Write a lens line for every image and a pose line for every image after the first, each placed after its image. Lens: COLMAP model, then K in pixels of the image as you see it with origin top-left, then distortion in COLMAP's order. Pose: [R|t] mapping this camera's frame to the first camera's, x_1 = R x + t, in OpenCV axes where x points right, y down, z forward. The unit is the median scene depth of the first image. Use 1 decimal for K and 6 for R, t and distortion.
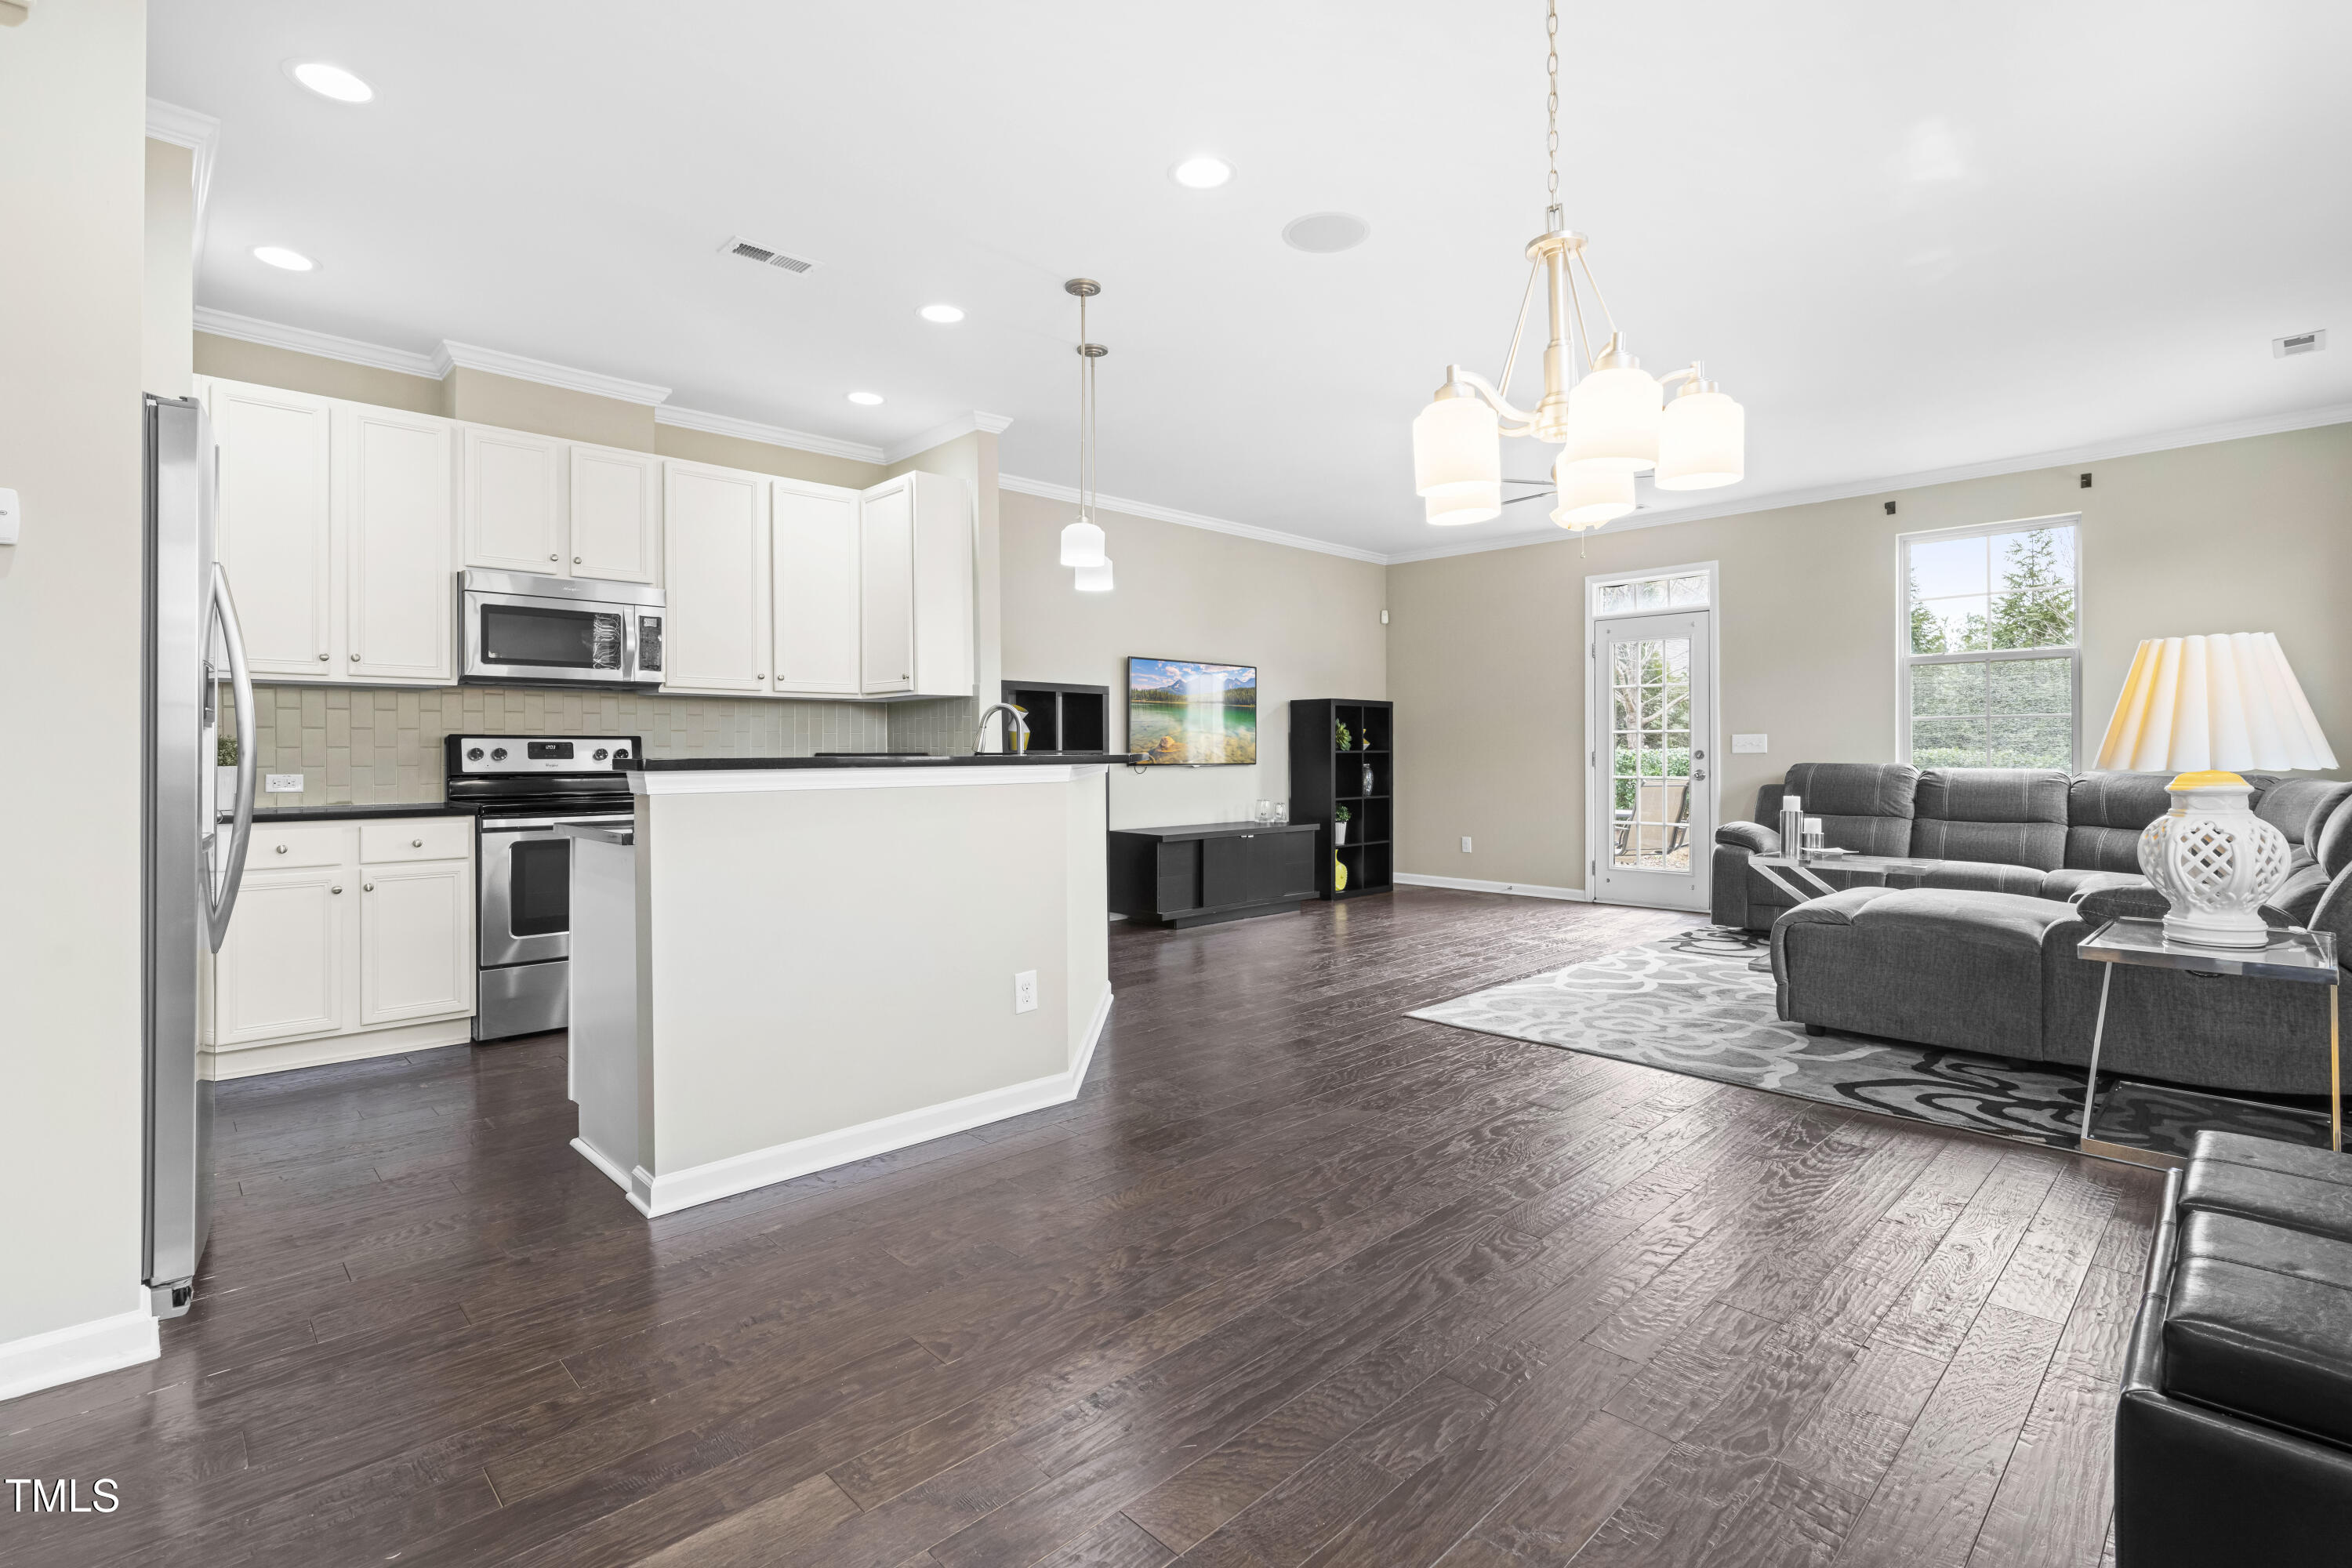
lens RADIAL K [[1067.6, 0, 1183.2], [0, 1067.6, 744.8], [0, 0, 1]] dist [-0.009284, 0.003513]
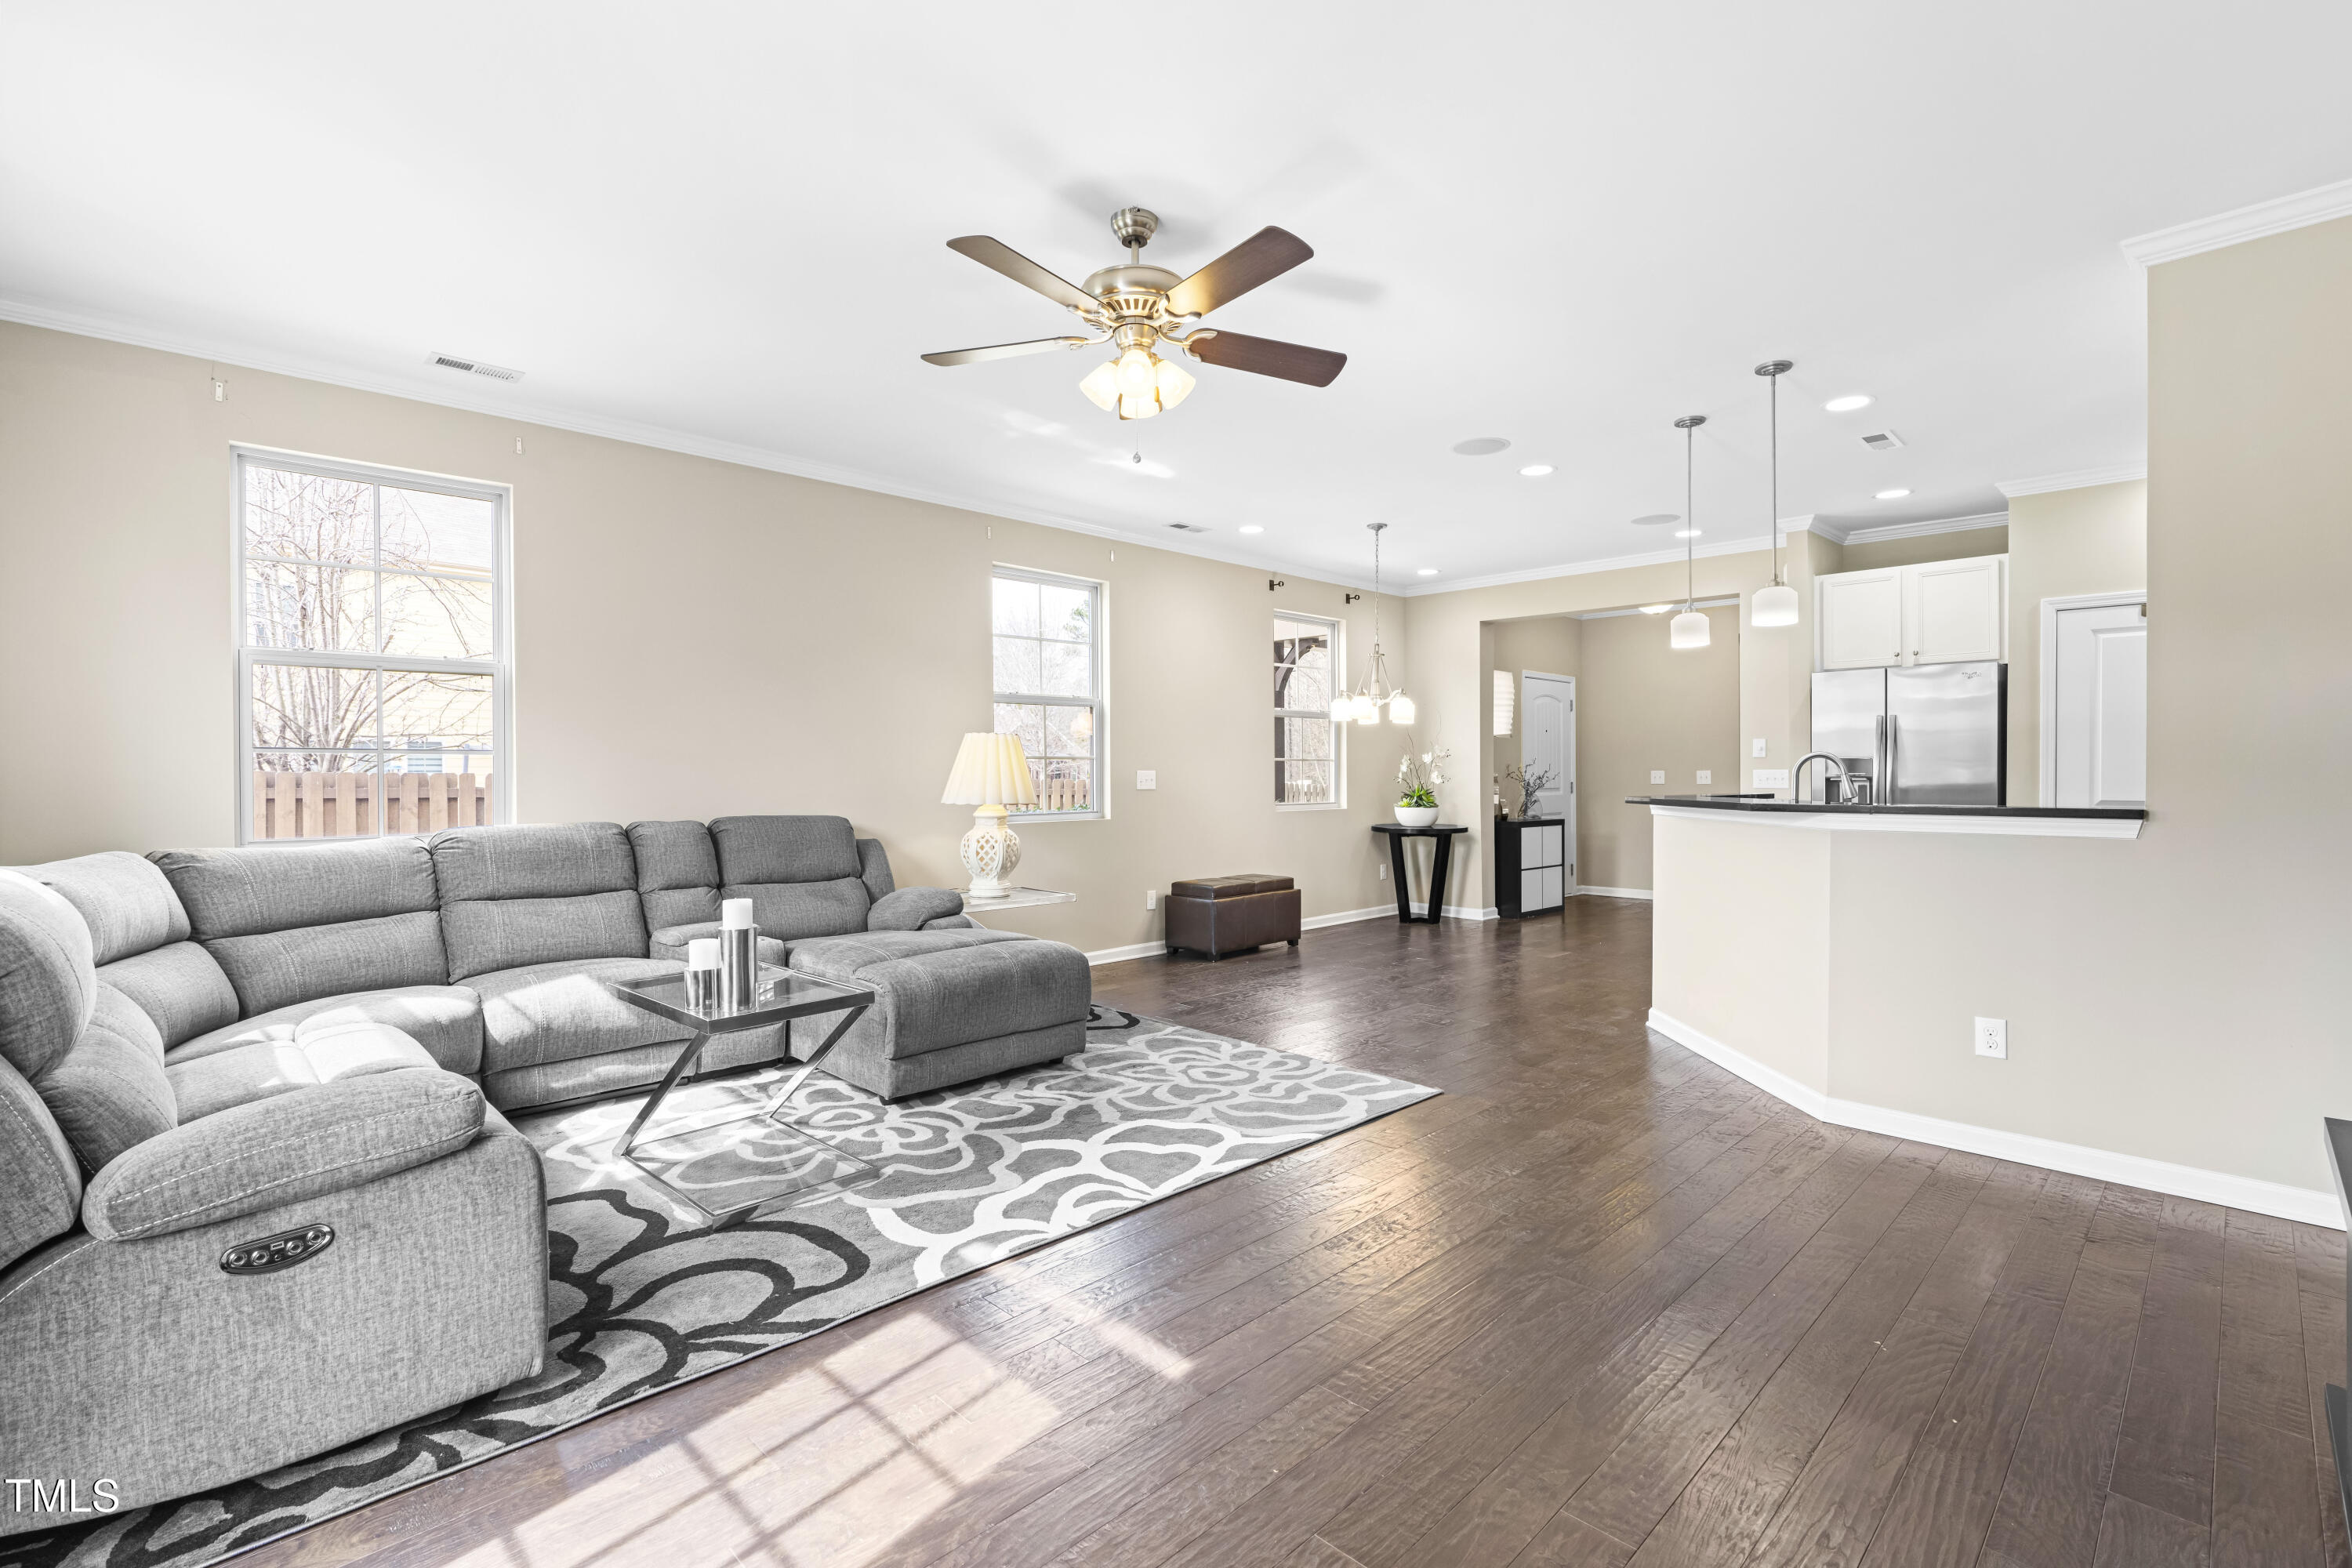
lens RADIAL K [[1067.6, 0, 1152.1], [0, 1067.6, 783.9], [0, 0, 1]] dist [-0.009284, 0.003513]
pose [[-0.999960, 0.006020, 0.006542, 0.391368], [0.006051, 0.999971, 0.004613, -0.013339], [-0.006514, 0.004653, -0.999968, 1.678306]]
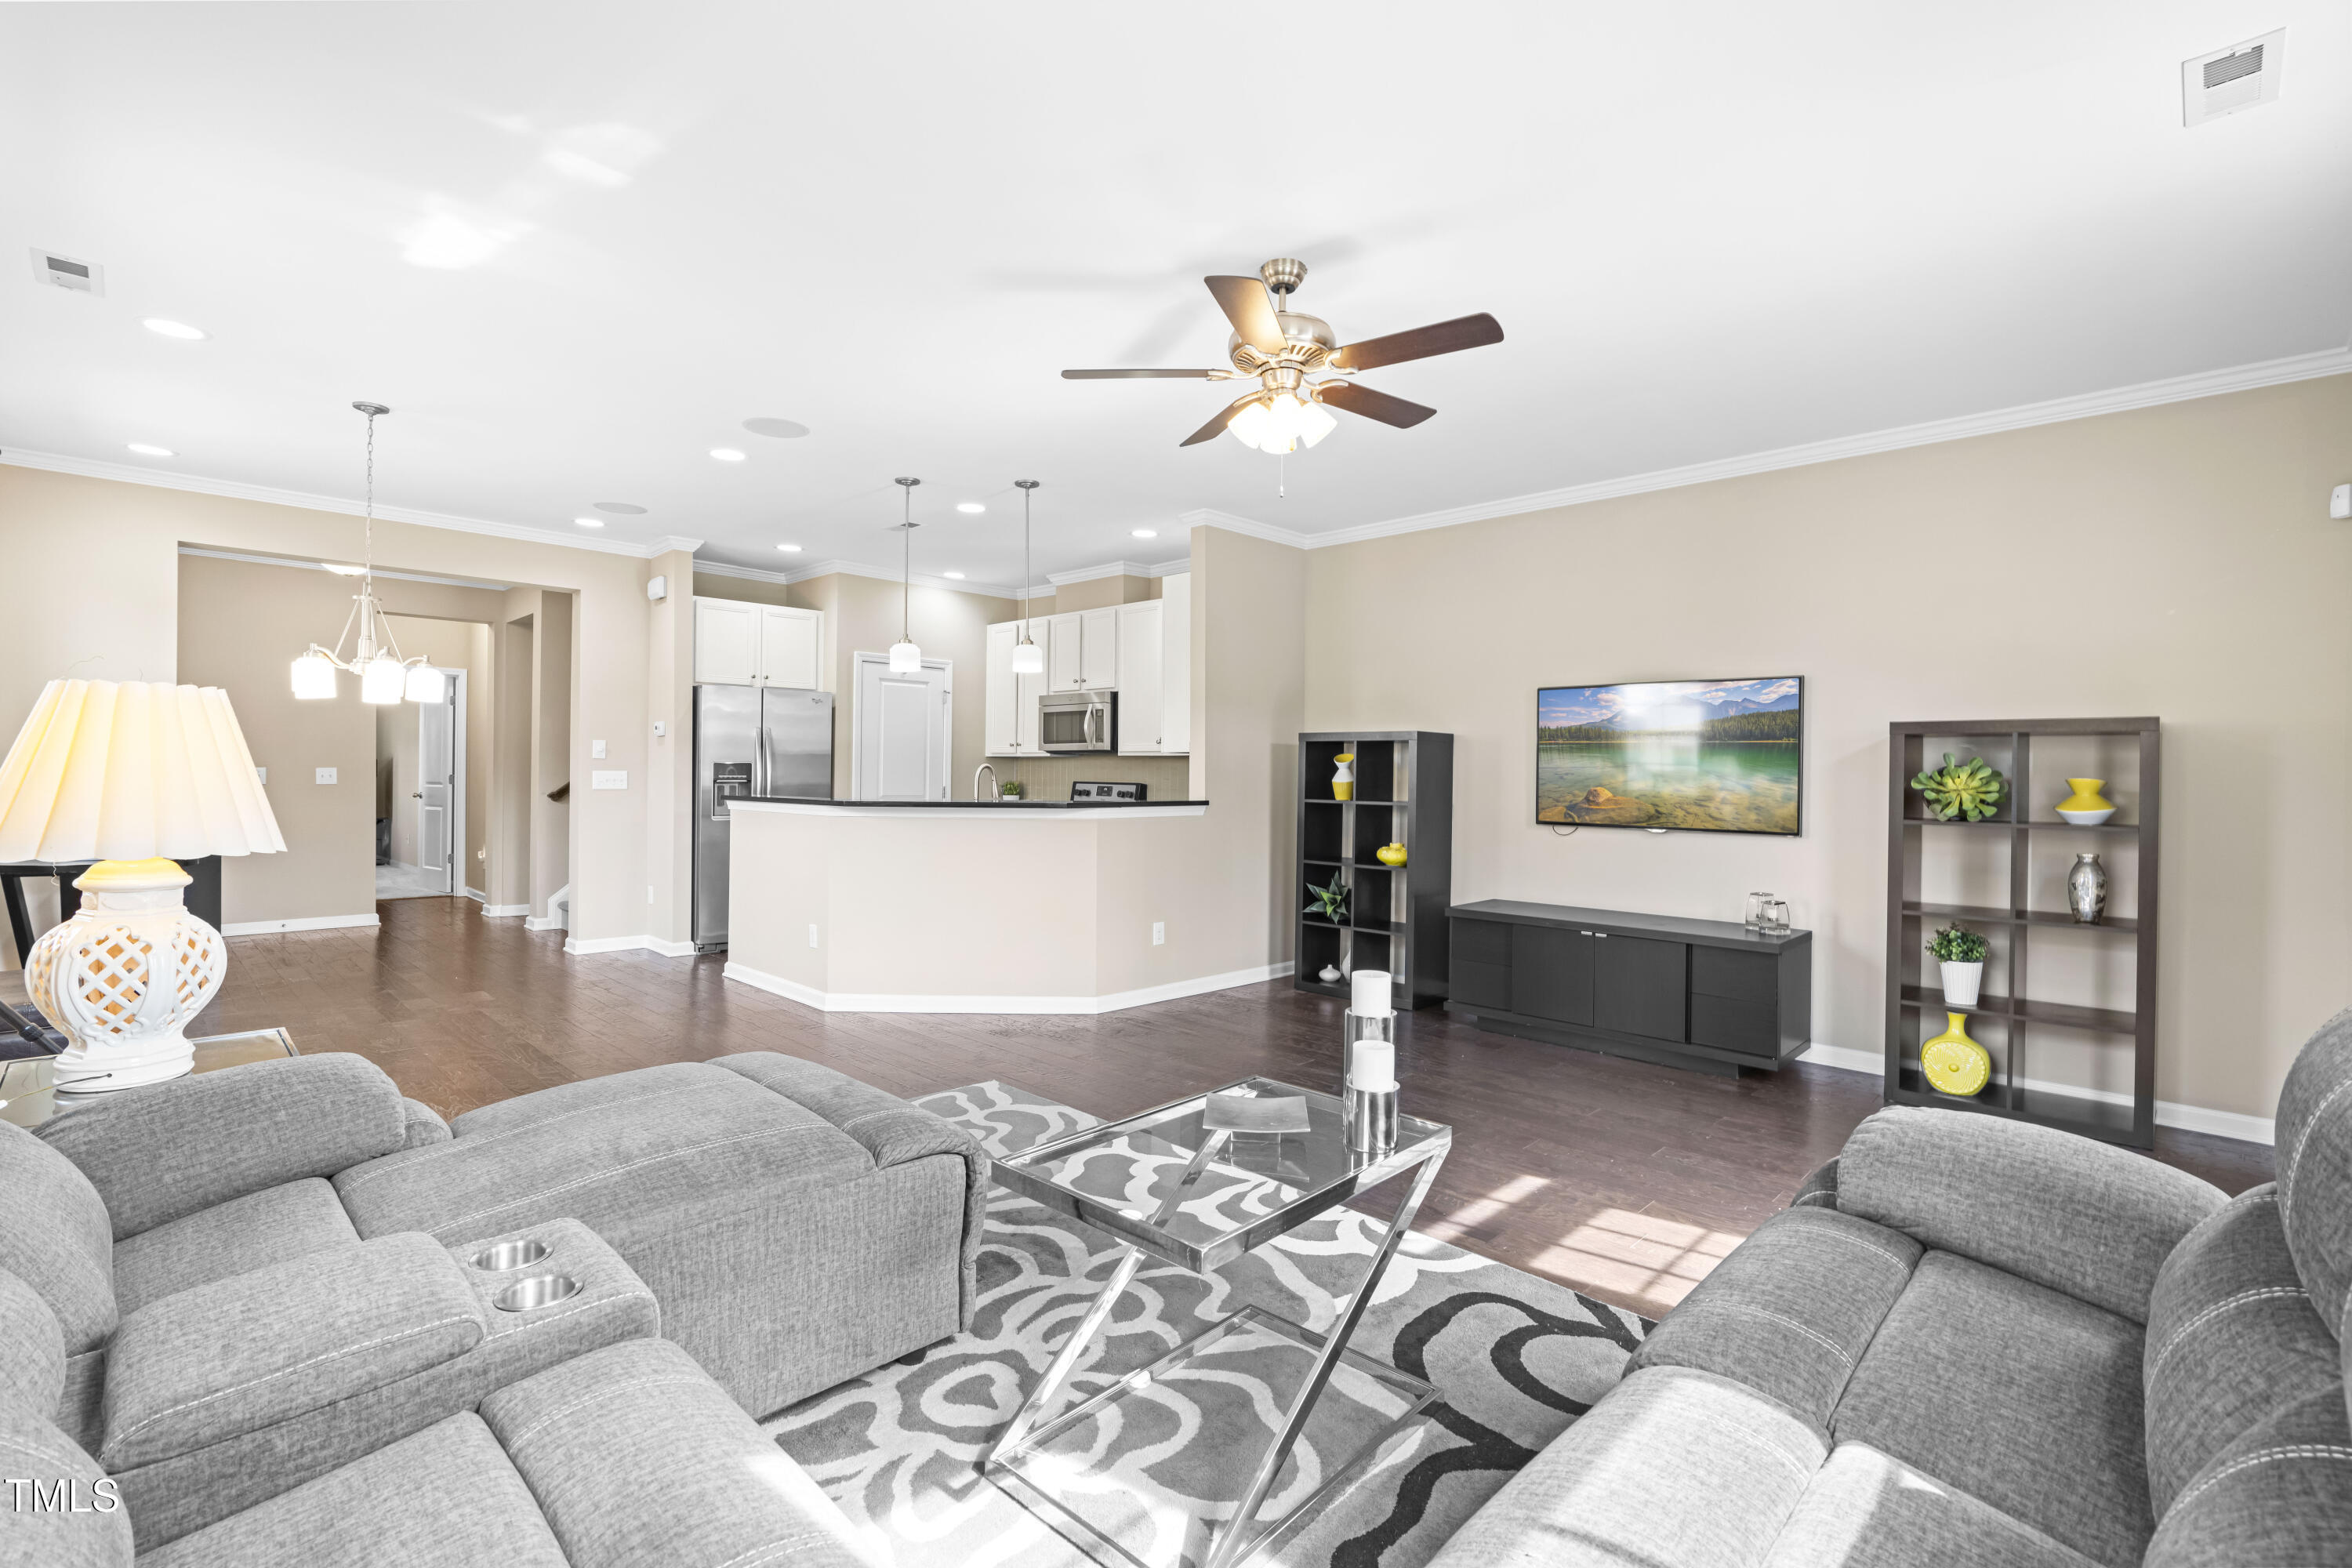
lens RADIAL K [[1067.6, 0, 1196.5], [0, 1067.6, 788.6], [0, 0, 1]] dist [-0.009284, 0.003513]
pose [[0.040347, 0.020074, -0.998984, 1.038477], [-0.007255, 0.999778, 0.019797, -0.029689], [0.999159, 0.006449, 0.040484, 1.006200]]
